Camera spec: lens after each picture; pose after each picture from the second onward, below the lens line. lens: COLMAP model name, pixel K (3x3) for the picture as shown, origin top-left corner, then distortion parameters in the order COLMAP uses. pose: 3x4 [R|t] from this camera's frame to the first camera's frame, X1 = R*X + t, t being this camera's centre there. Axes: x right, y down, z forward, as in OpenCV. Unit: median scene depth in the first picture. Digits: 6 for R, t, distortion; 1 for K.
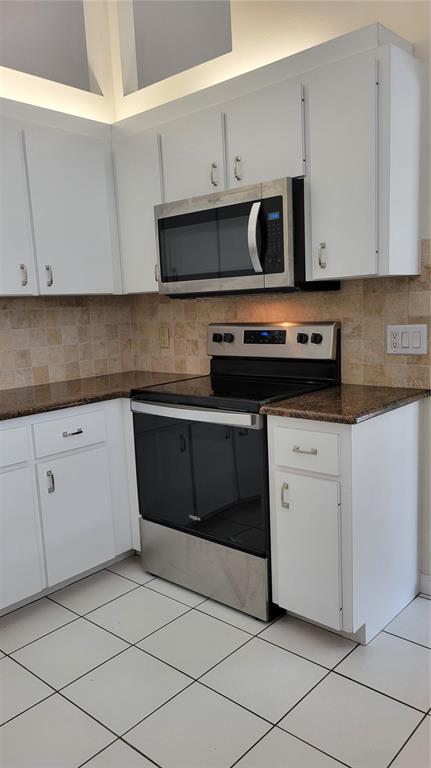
lens RADIAL K [[572.9, 0, 215.6], [0, 572.9, 390.2], [0, 0, 1]] dist [0.059123, -0.042094]
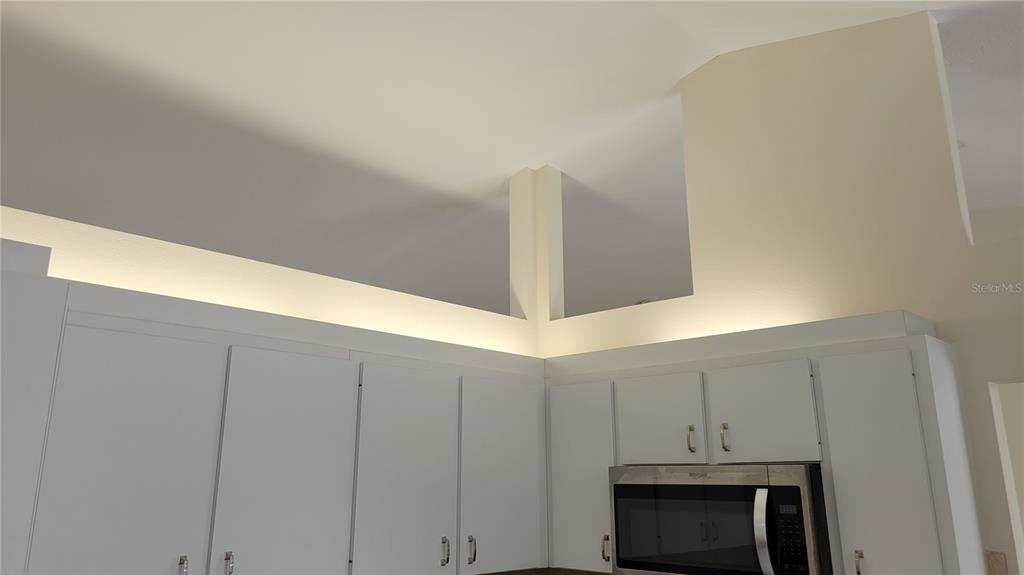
lens RADIAL K [[763.9, 0, 504.9], [0, 763.9, 273.5], [0, 0, 1]] dist [0.059123, -0.042094]
pose [[0.998028, 0.029651, -0.055331, -0.220069], [-0.049453, 0.914281, -0.402049, -0.137906], [0.038667, 0.403993, 0.913945, -0.114374]]
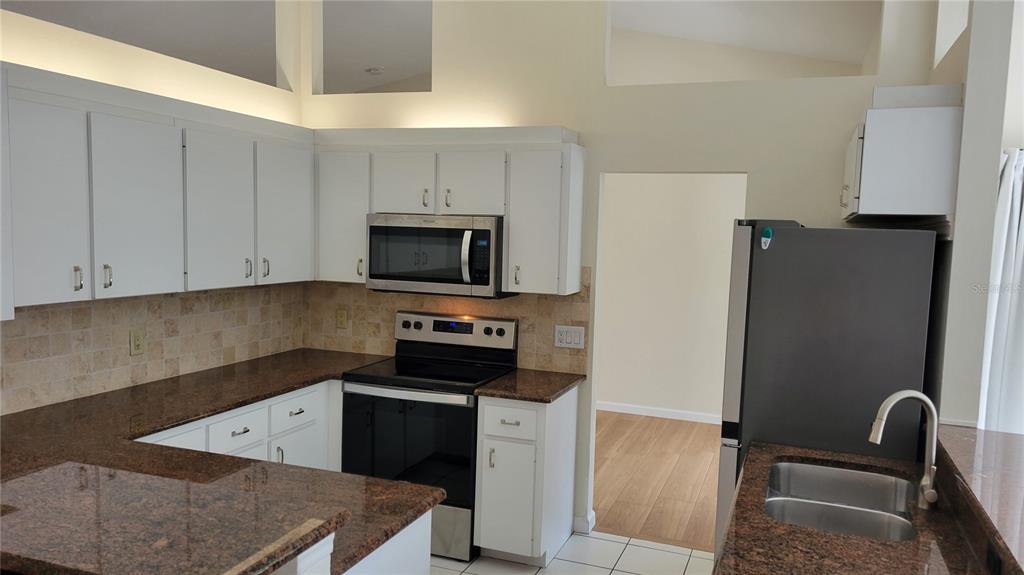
lens RADIAL K [[763.9, 0, 511.1], [0, 763.9, 290.4], [0, 0, 1]] dist [0.059123, -0.042094]
pose [[0.930674, 0.038474, 0.363820, -0.427828], [-0.013978, 0.997468, -0.069727, -0.067192], [-0.365582, 0.059808, 0.928856, -0.582862]]
